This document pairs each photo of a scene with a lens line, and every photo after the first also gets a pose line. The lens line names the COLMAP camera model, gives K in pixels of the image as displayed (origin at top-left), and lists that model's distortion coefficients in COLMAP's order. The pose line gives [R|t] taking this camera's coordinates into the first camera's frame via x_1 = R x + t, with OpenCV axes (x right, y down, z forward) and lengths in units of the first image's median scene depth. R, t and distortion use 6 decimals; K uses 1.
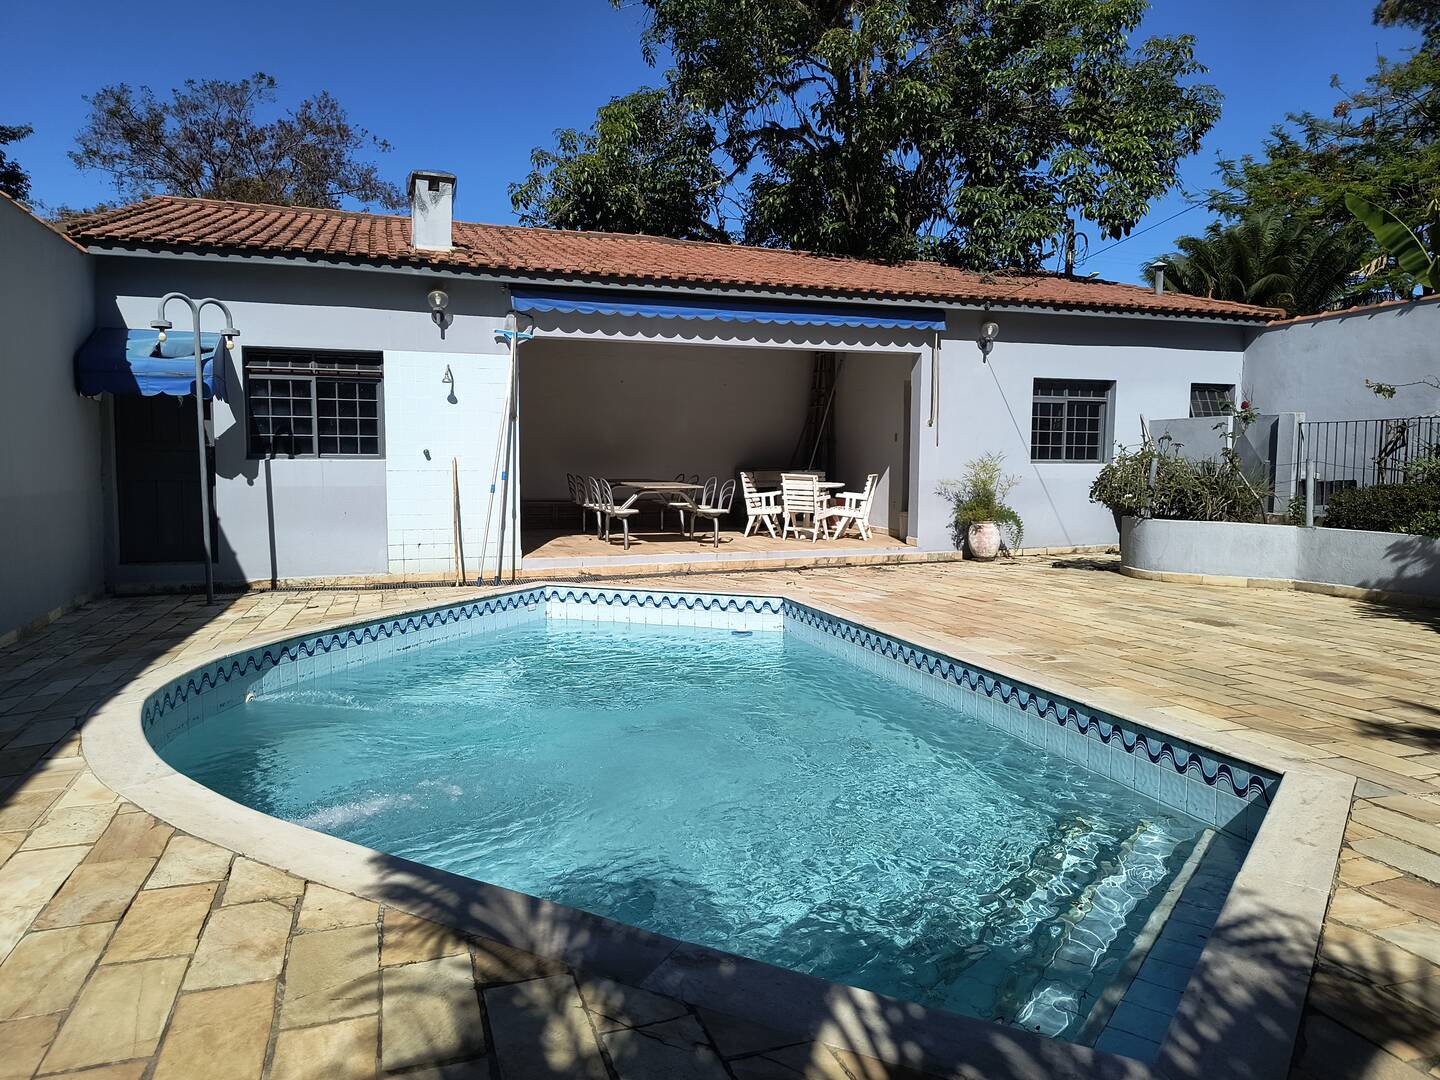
lens RADIAL K [[960.8, 0, 717.3], [0, 960.8, 545.1], [0, 0, 1]] dist [0.024264, -0.008674]
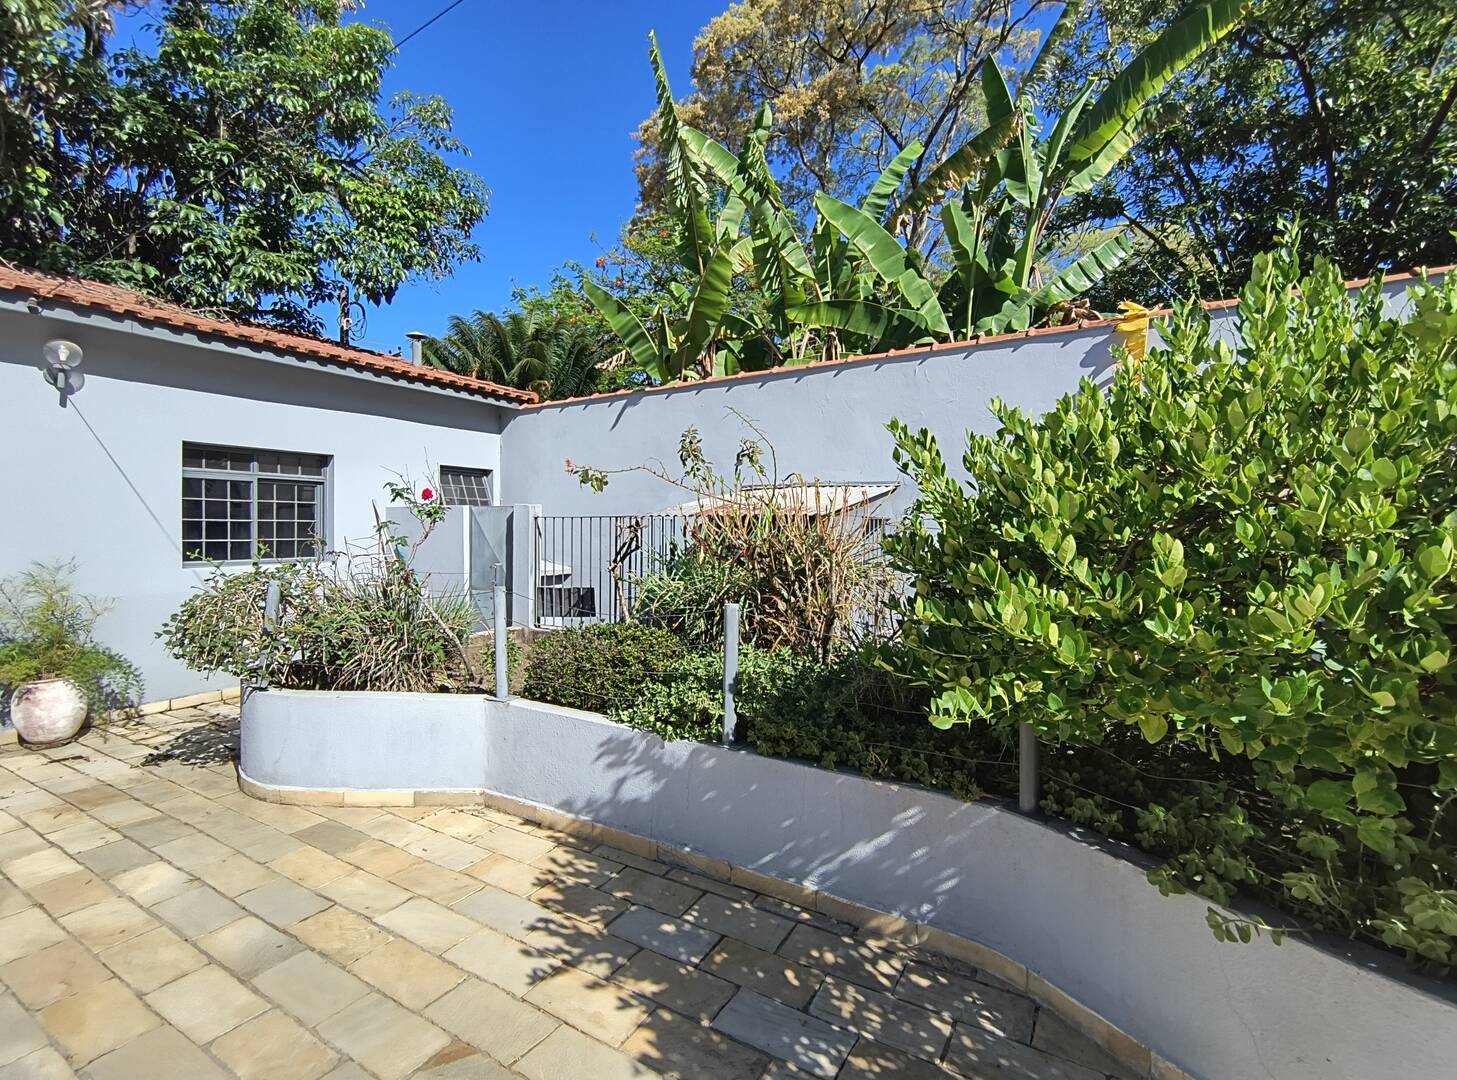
lens RADIAL K [[680.3, 0, 727.7], [0, 680.3, 535.7], [0, 0, 1]] dist [0.000149, 0.000622]
pose [[0.763799, -0.006468, 0.645422, 0.306746], [0.053635, 0.997127, -0.053480, -0.061511], [-0.643222, 0.075465, 0.761952, 0.397210]]
